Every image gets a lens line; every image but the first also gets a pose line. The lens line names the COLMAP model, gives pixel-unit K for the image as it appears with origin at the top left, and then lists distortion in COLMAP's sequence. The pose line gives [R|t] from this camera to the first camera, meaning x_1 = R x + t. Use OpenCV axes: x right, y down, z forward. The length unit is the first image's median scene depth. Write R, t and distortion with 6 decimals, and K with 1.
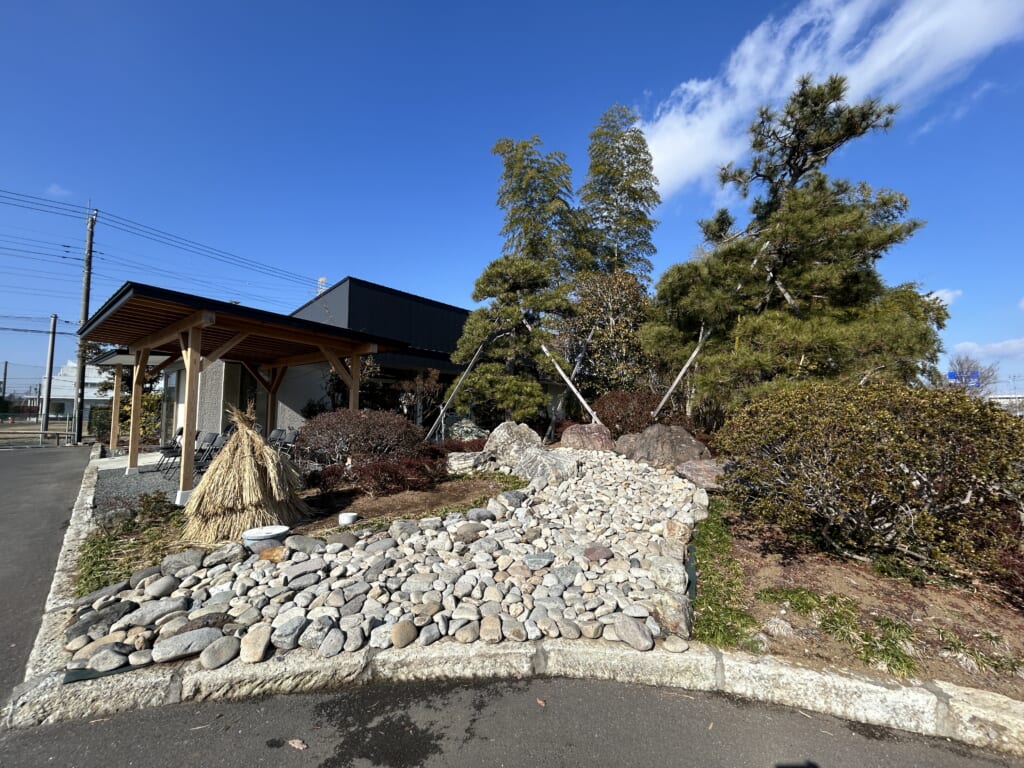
lens RADIAL K [[419.6, 0, 512.0], [0, 419.6, 384.0], [0, 0, 1]] dist [0.002504, 0.000062]
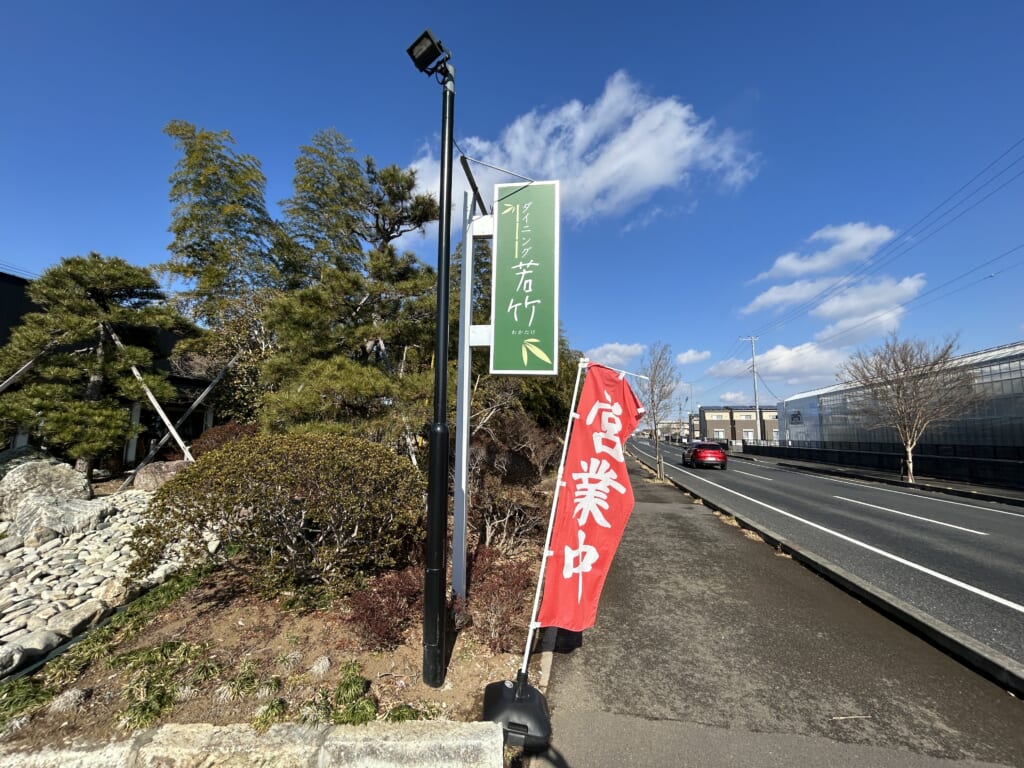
lens RADIAL K [[418.3, 0, 512.0], [0, 418.3, 384.0], [0, 0, 1]] dist [-0.001314, -0.000144]
pose [[0.869531, 0.061146, 0.490079, 0.315009], [-0.036674, 0.997561, -0.059395, -0.035271], [-0.492515, 0.033673, 0.869652, -0.103339]]
